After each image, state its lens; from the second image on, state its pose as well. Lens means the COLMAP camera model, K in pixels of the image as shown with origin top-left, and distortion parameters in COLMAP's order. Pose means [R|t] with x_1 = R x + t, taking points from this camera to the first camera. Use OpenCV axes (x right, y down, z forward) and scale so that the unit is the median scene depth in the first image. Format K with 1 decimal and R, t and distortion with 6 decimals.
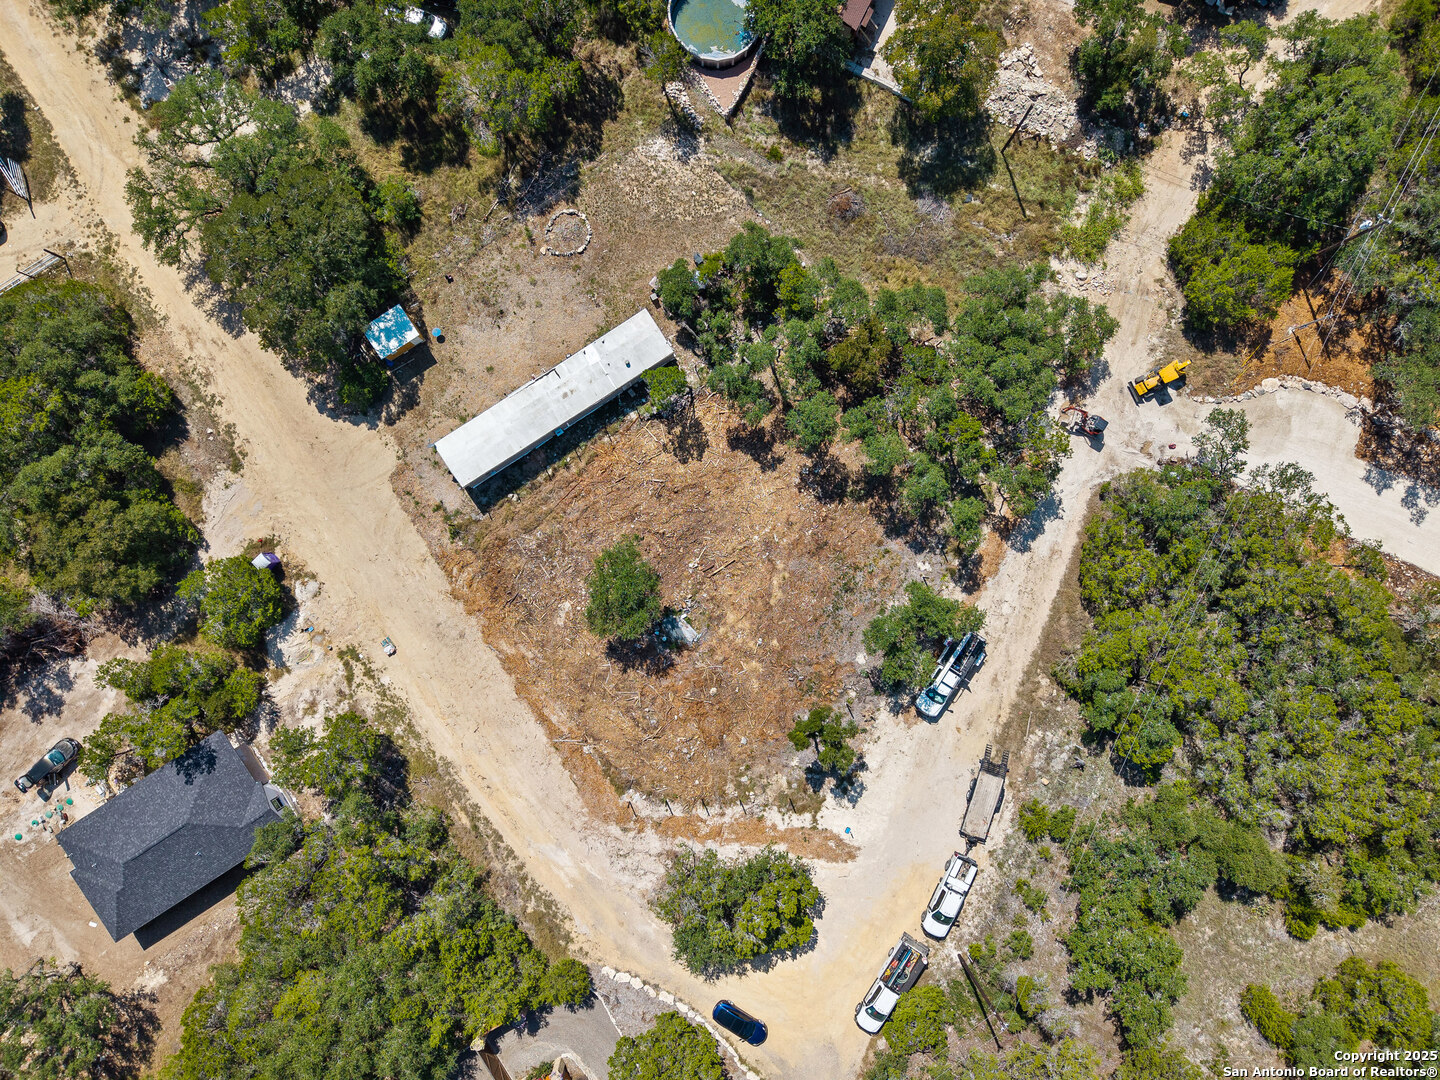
lens RADIAL K [[987.3, 0, 725.3], [0, 987.3, 538.5], [0, 0, 1]] dist [0.050864, -0.078183]
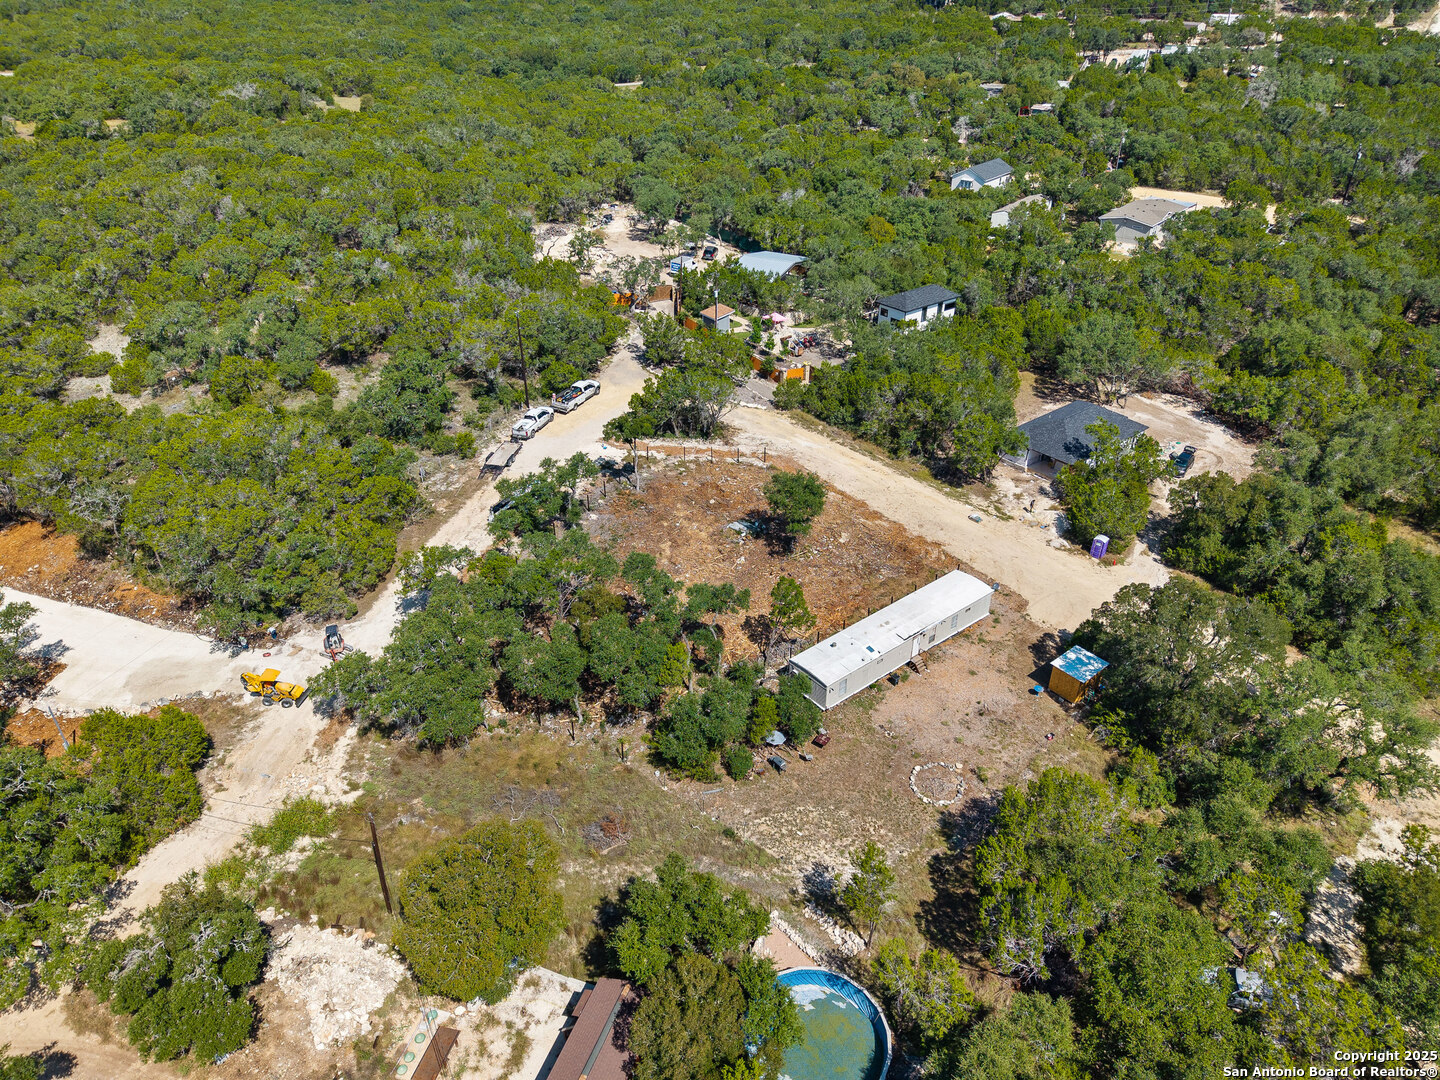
lens RADIAL K [[958.0, 0, 720.2], [0, 958.0, 549.1], [0, 0, 1]] dist [0.023576, -0.023215]
pose [[-0.993724, 0.037982, -0.105214, 0.104788], [-0.109483, -0.523126, 0.845194, -0.883445], [-0.022938, 0.851409, 0.524001, 0.410266]]
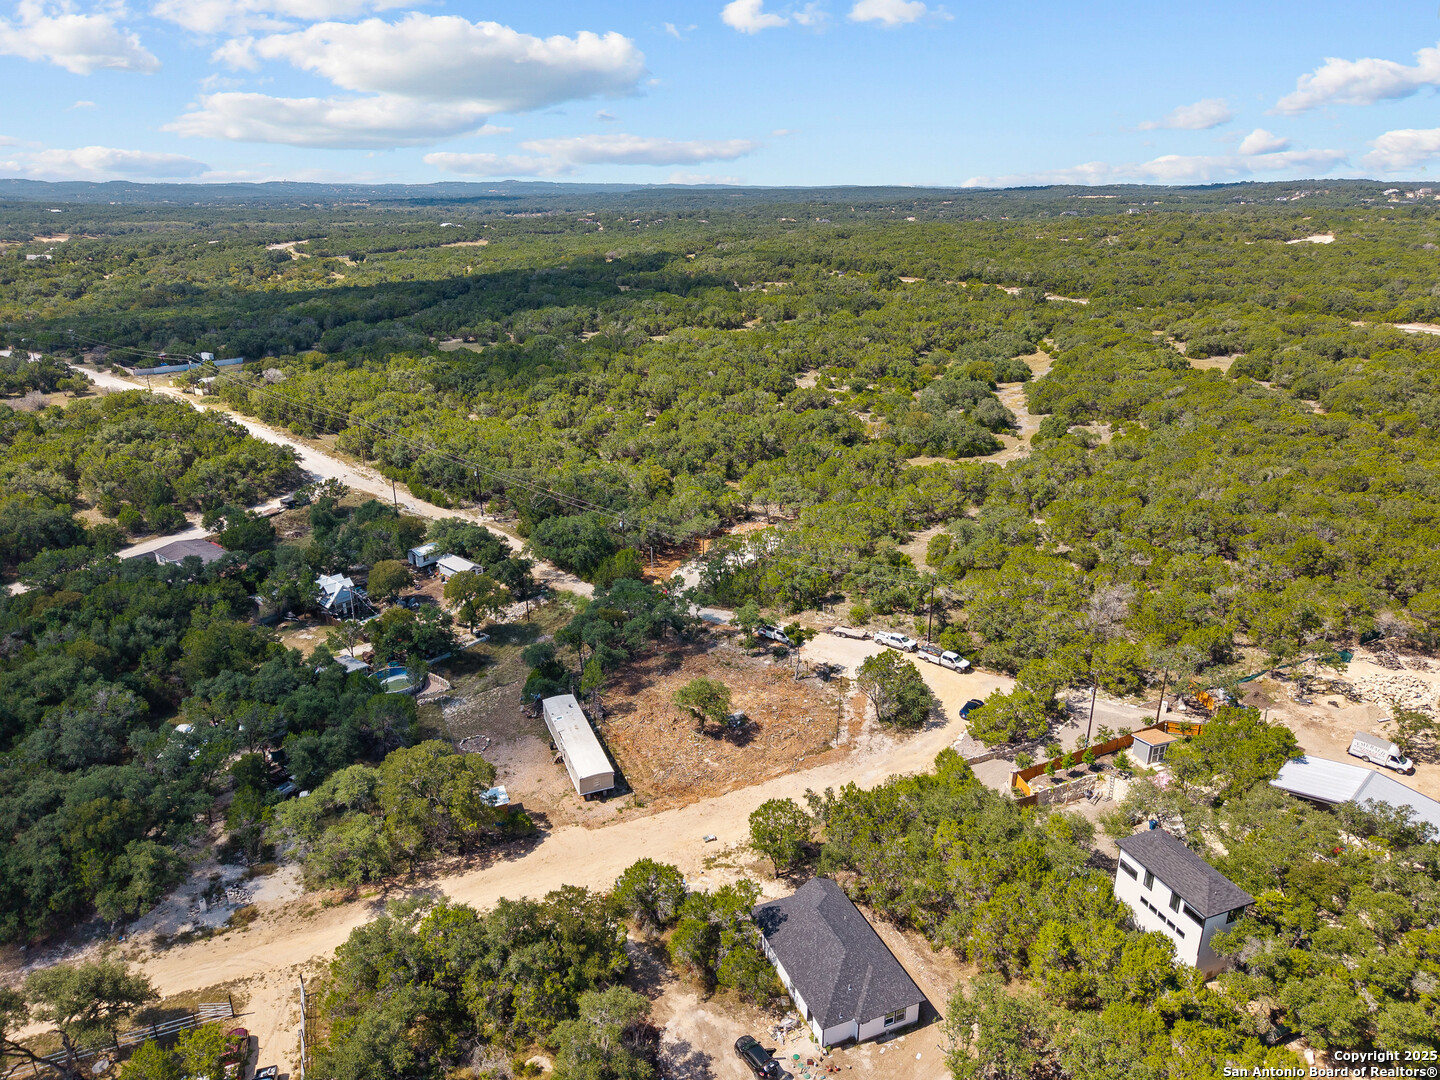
lens RADIAL K [[973.8, 0, 722.1], [0, 973.8, 502.2], [0, 0, 1]] dist [0.102002, -0.194666]
pose [[0.185282, -0.324887, 0.927426, -1.419138], [0.982682, 0.063634, -0.174030, 0.327362], [-0.002476, 0.943610, 0.331051, 0.124702]]
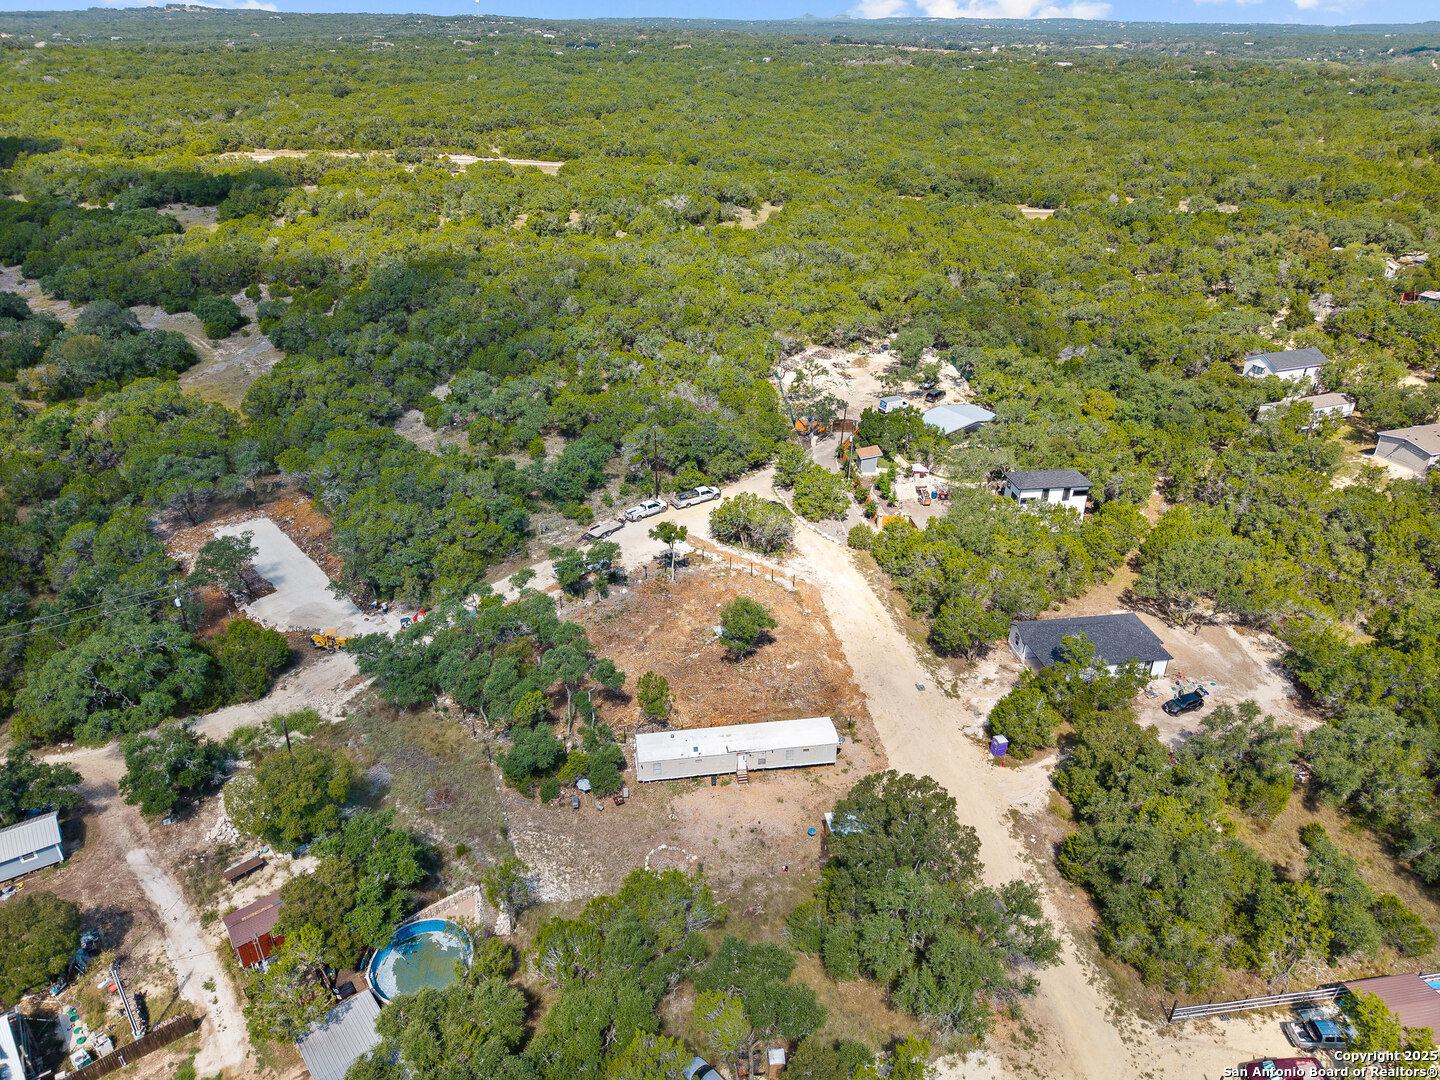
lens RADIAL K [[958.0, 0, 720.2], [0, 958.0, 549.1], [0, 0, 1]] dist [0.023576, -0.023215]
pose [[-0.911851, -0.222986, 0.344680, -0.498065], [0.409118, -0.424258, 0.807853, -0.988273], [-0.033907, 0.877657, 0.478088, 0.208585]]
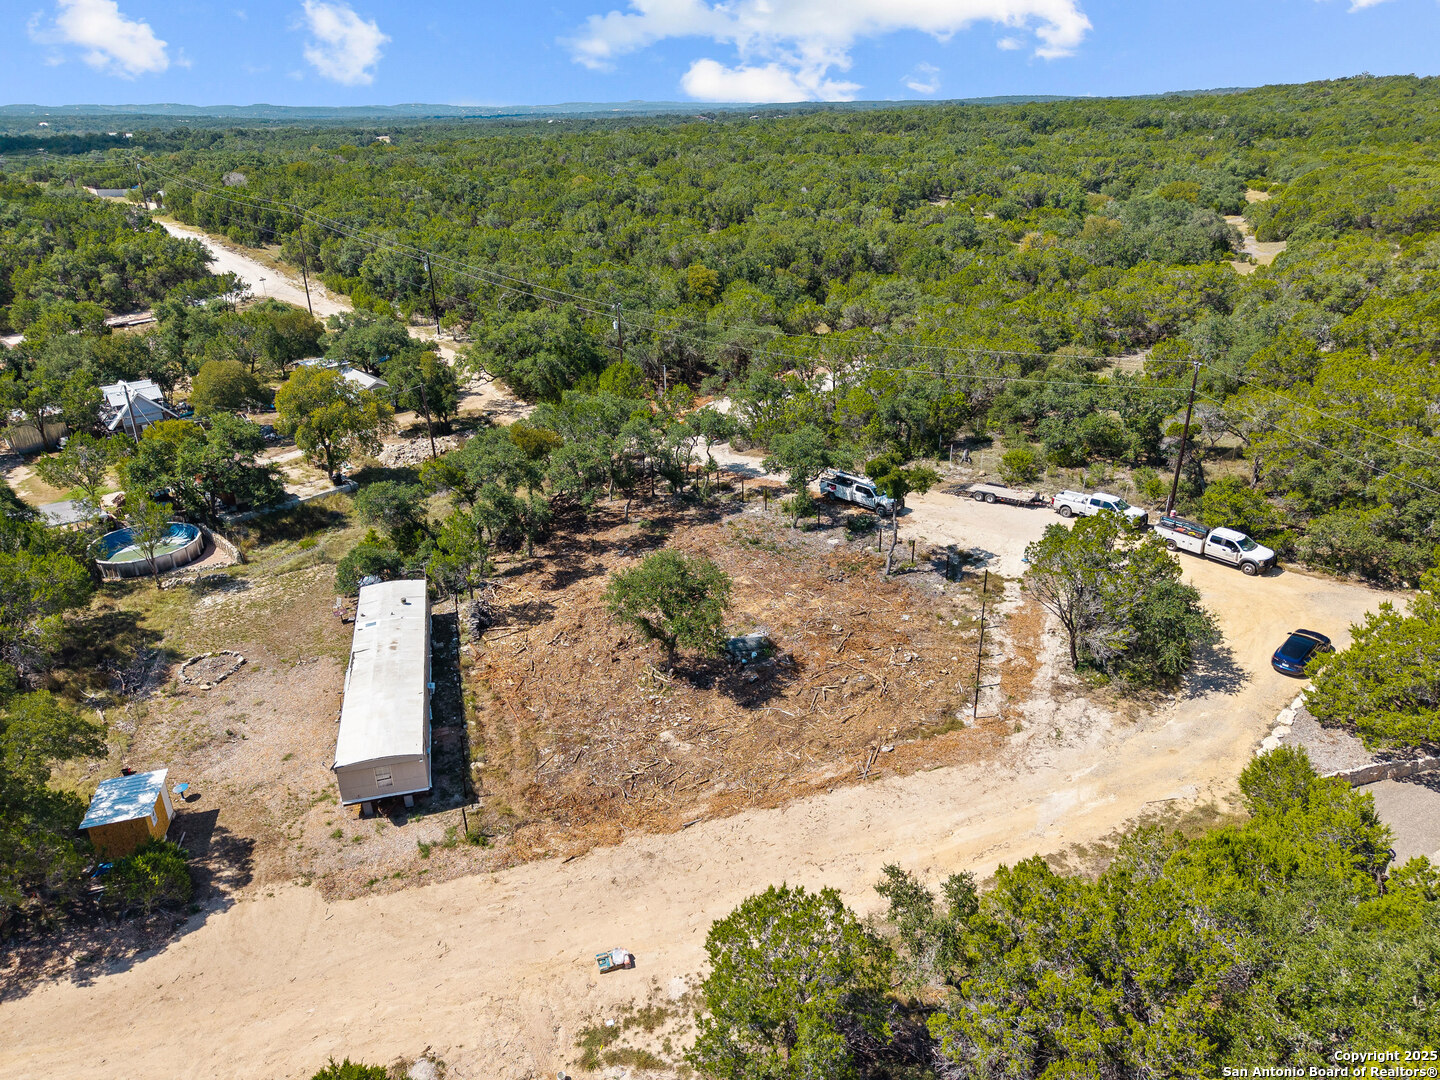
lens RADIAL K [[958.0, 0, 720.2], [0, 958.0, 549.1], [0, 0, 1]] dist [0.023576, -0.023215]
pose [[0.305537, -0.421572, 0.853770, -0.640579], [0.952090, 0.122916, -0.280029, 0.265649], [0.013110, 0.898425, 0.438930, 0.604056]]
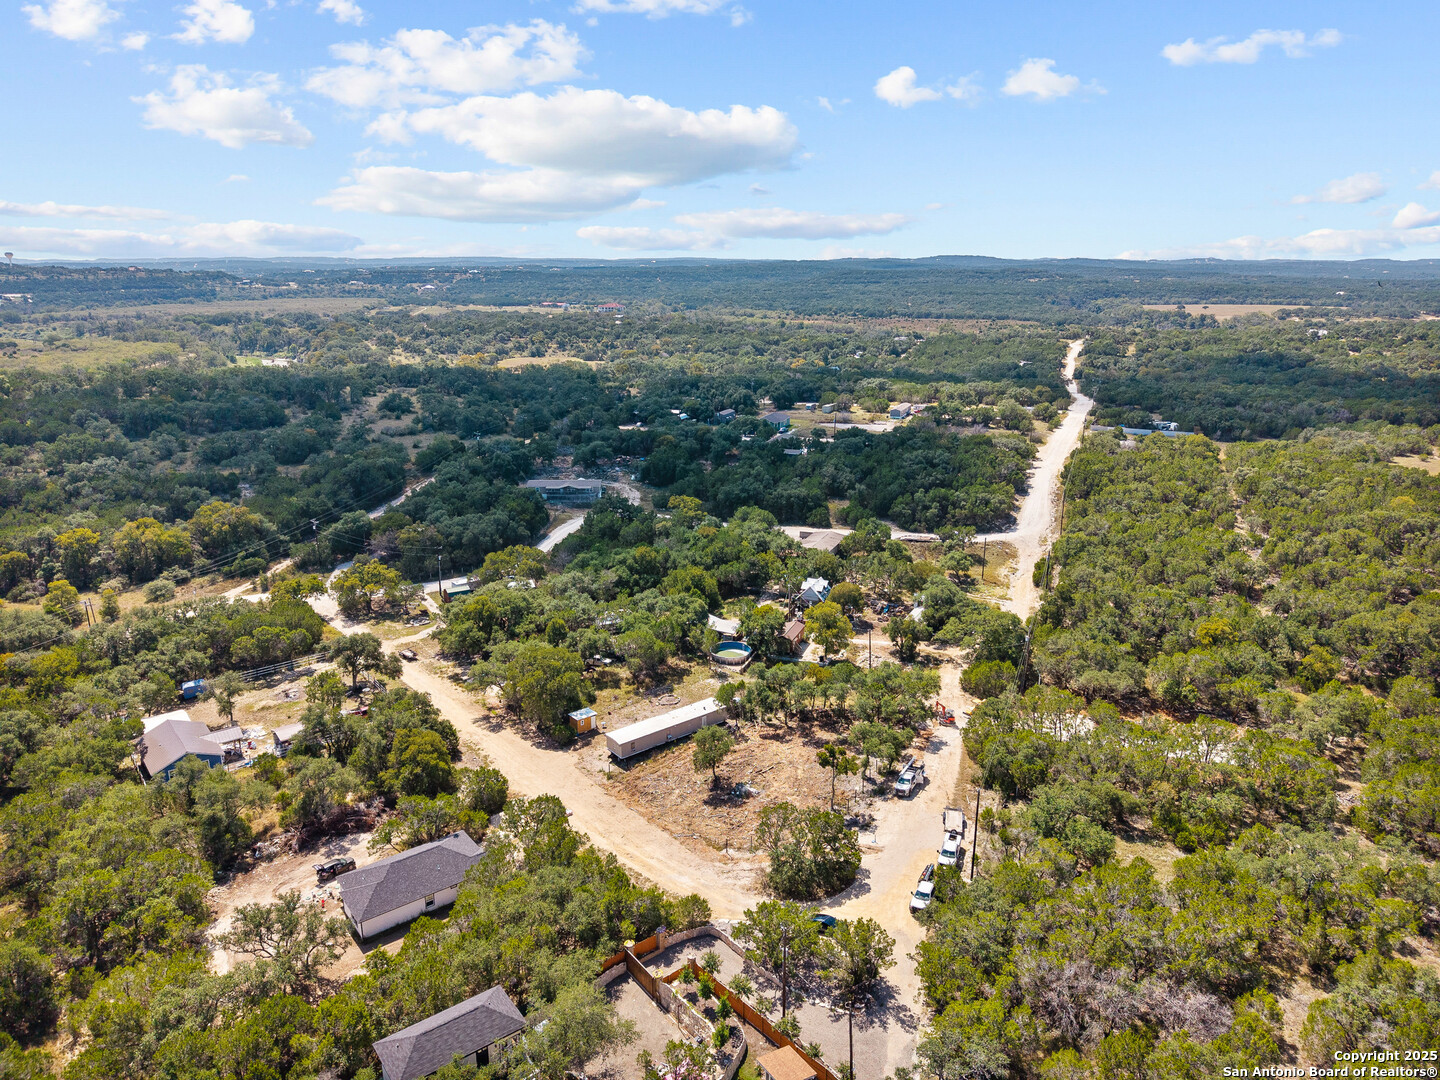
lens RADIAL K [[973.8, 0, 722.1], [0, 973.8, 502.2], [0, 0, 1]] dist [0.102002, -0.194666]
pose [[0.995586, -0.045130, 0.082293, -0.198224], [0.090905, 0.245529, -0.965117, 1.541674], [0.023350, 0.968338, 0.248548, 0.118818]]
